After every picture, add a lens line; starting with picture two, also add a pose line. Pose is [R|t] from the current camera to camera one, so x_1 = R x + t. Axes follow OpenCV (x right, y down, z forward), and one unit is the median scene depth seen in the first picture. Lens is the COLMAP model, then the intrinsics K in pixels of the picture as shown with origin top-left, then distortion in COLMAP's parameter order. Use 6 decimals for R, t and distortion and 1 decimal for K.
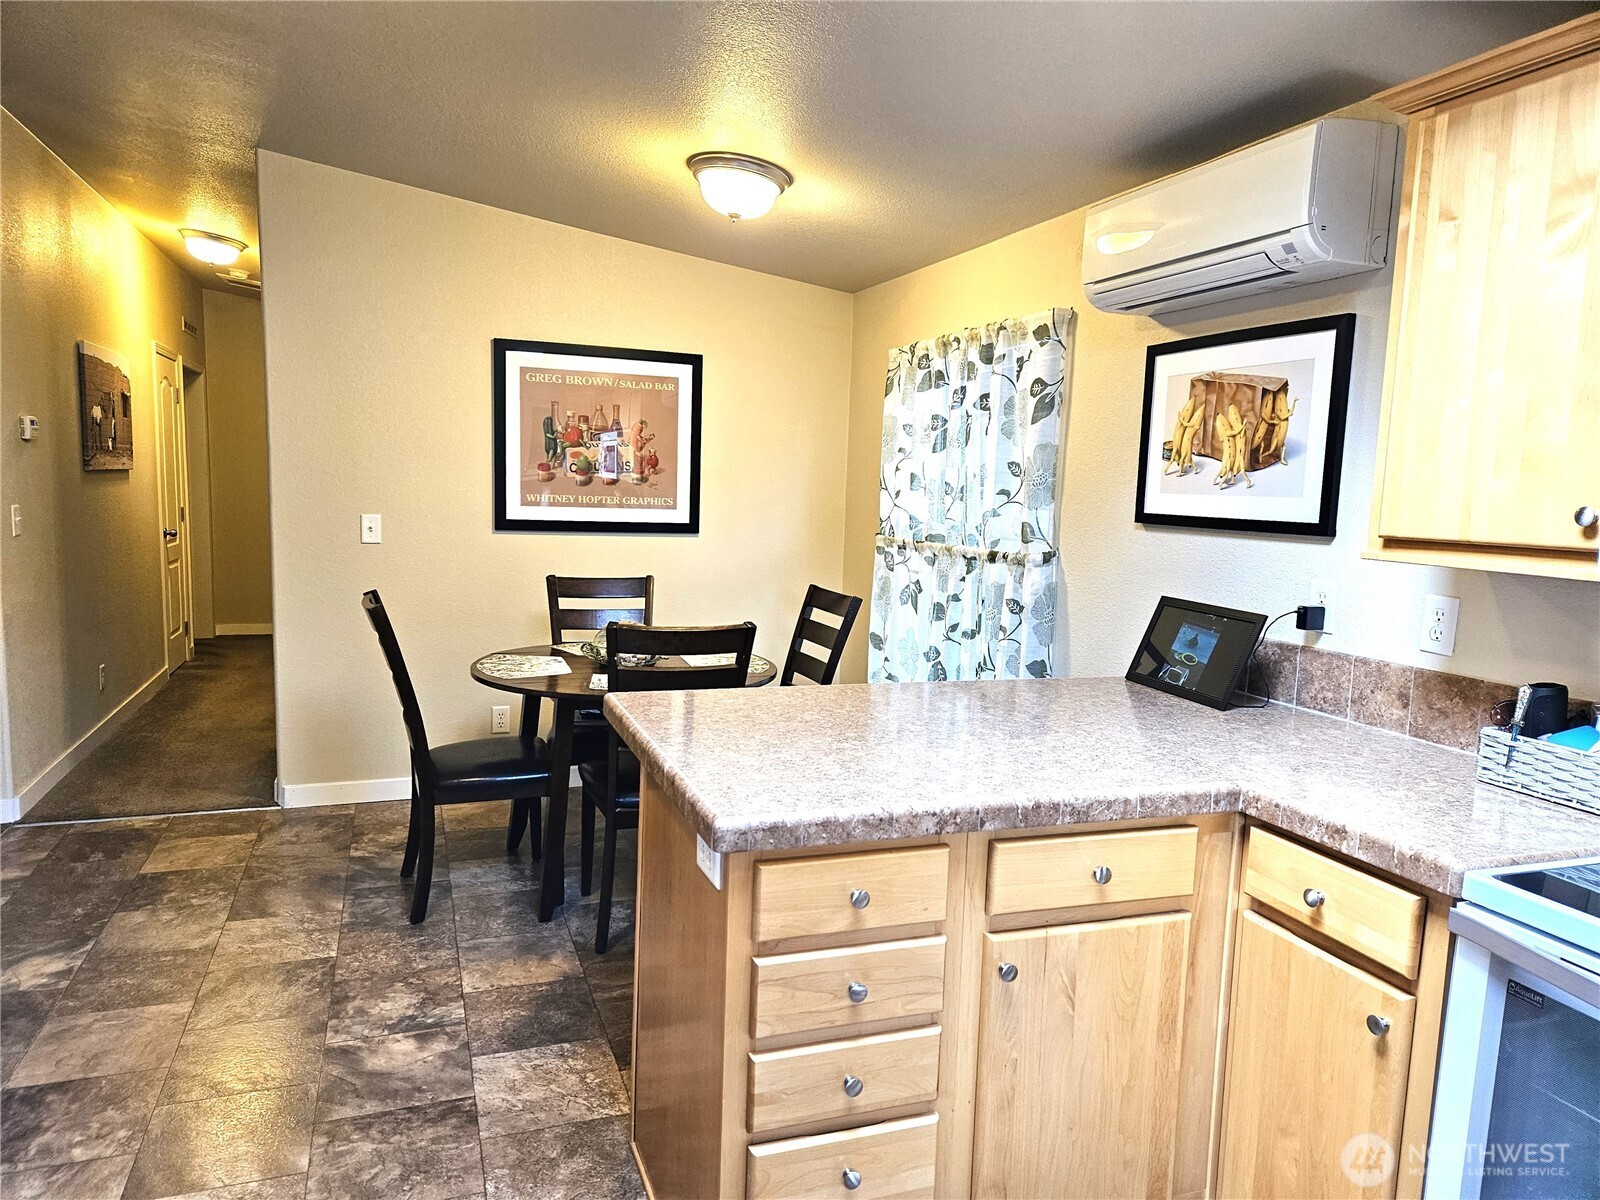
lens RADIAL K [[1068.5, 0, 785.0], [0, 1068.5, 605.7], [0, 0, 1]] dist [0.068419, -0.050411]
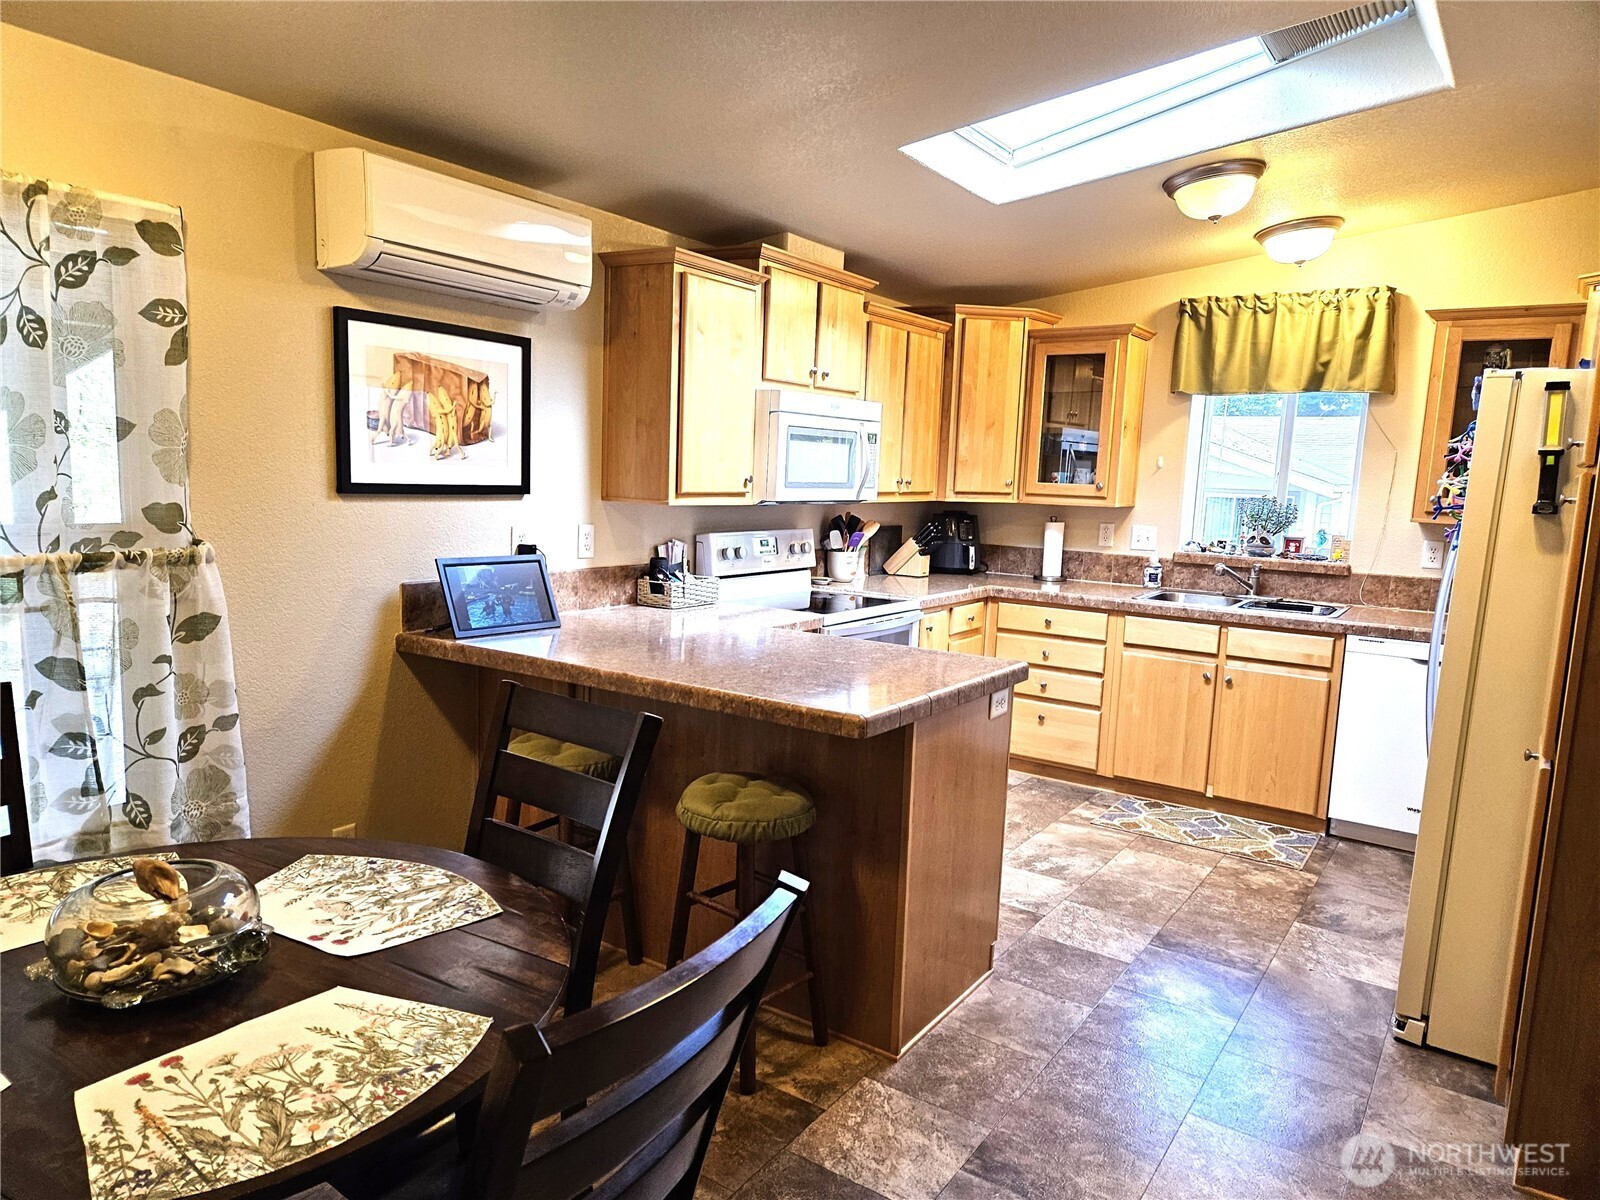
lens RADIAL K [[1068.5, 0, 789.3], [0, 1068.5, 608.6], [0, 0, 1]] dist [0.068419, -0.050411]
pose [[-0.591249, -0.155267, 0.791402, -0.777104], [0.041039, 0.974229, 0.221796, -0.198677], [-0.805444, 0.163615, -0.569640, 1.423052]]
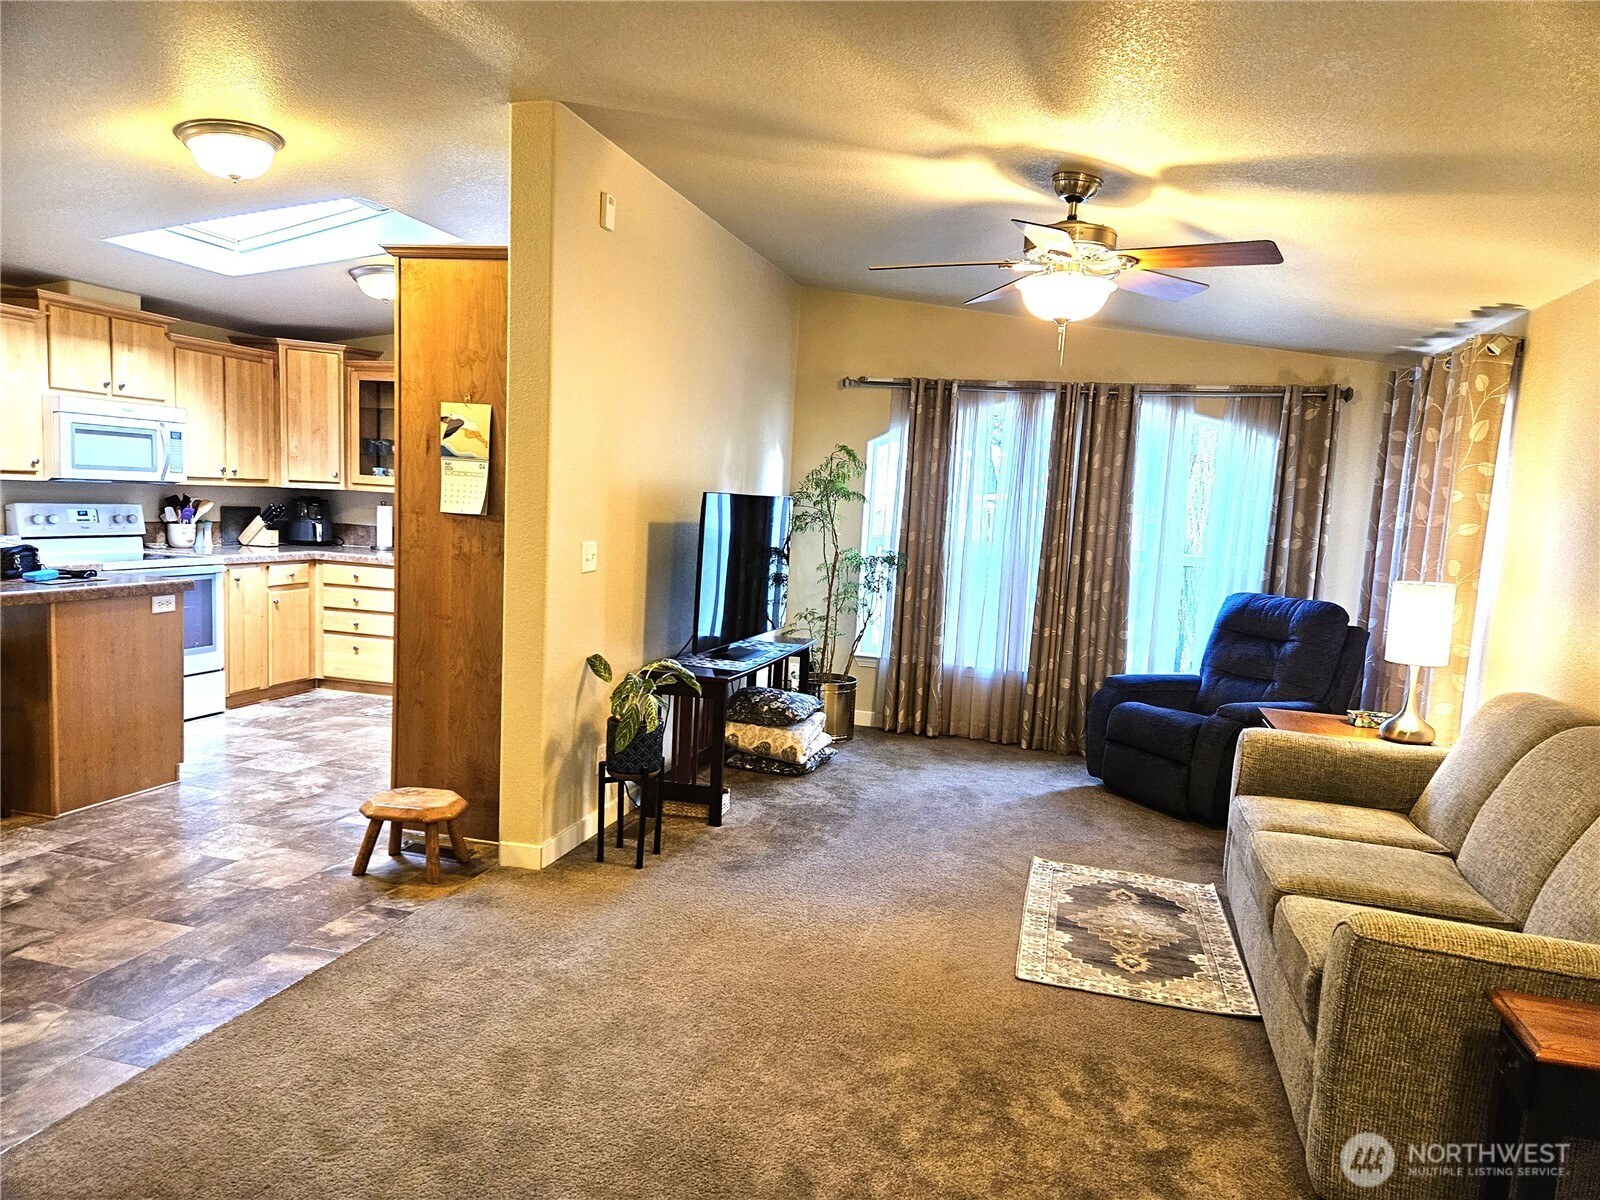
lens RADIAL K [[1068.5, 0, 805.6], [0, 1068.5, 601.0], [0, 0, 1]] dist [0.068419, -0.050411]
pose [[-0.819247, -0.123697, 0.559941, -1.526095], [-0.006237, 0.978322, 0.206997, -0.214006], [-0.573407, 0.166089, -0.802259, 1.437898]]
